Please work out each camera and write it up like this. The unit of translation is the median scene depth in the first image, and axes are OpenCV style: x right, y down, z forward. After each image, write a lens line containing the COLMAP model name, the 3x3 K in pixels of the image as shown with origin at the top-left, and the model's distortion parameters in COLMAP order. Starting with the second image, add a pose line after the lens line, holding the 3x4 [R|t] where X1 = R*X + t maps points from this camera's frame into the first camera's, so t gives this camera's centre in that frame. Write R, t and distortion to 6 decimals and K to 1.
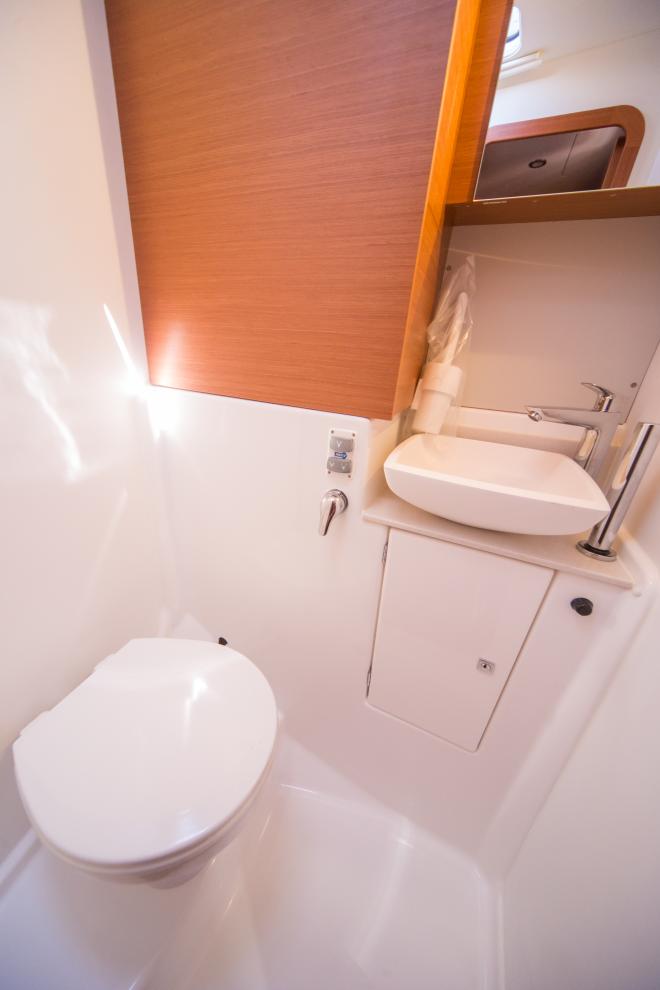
lens RADIAL K [[338.9, 0, 323.2], [0, 338.9, 492.4], [0, 0, 1]] dist [0.016483, 0.000233]
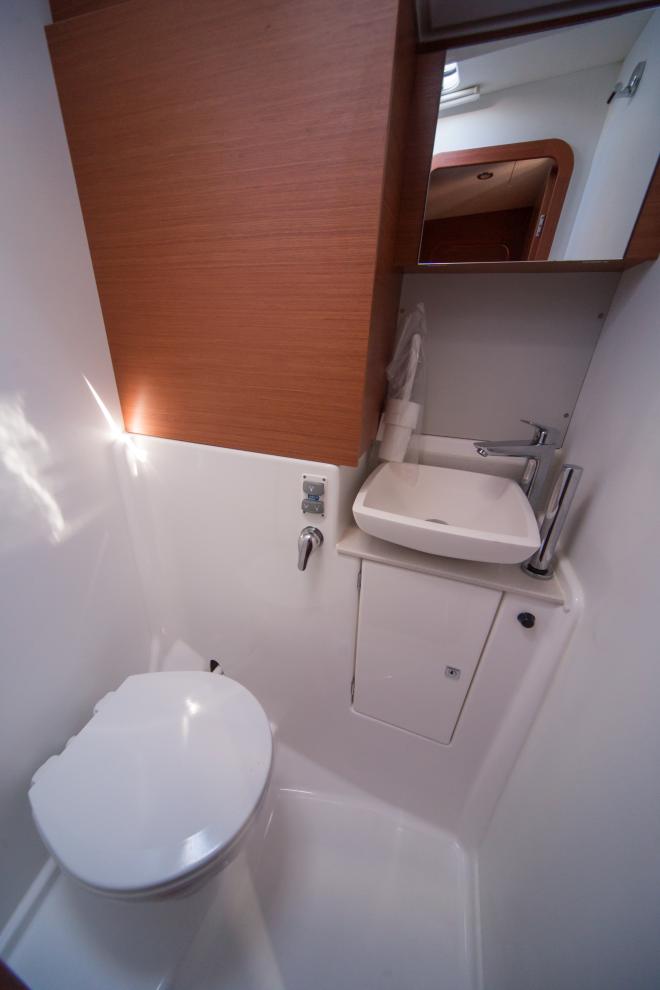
lens RADIAL K [[336.2, 0, 325.5], [0, 336.2, 496.6], [0, 0, 1]] dist [0.017429, -0.003031]
pose [[0.995631, -0.064442, 0.067569, 0.016928], [0.062366, 0.997527, 0.032400, -0.143246], [-0.069490, -0.028044, 0.997188, -0.081067]]
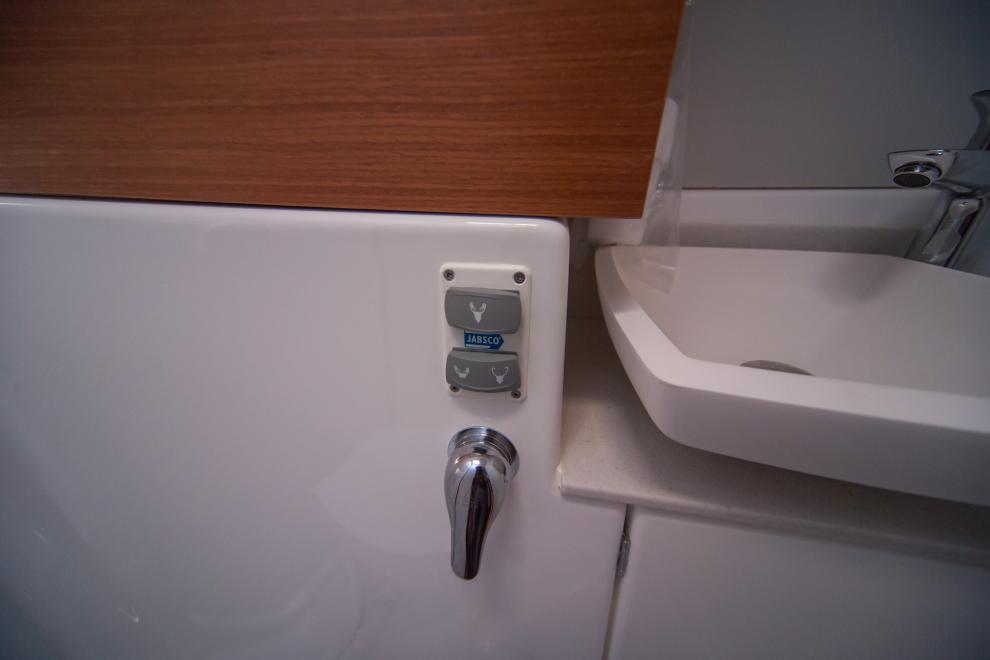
lens RADIAL K [[338.9, 0, 494.2], [0, 338.9, 326.0], [0, 0, 1]] dist [0.016483, 0.000233]
pose [[0.968972, -0.155512, 0.192116, 0.000439], [0.146649, 0.987391, 0.059612, -0.141066], [-0.198964, -0.029589, 0.979560, 0.668665]]
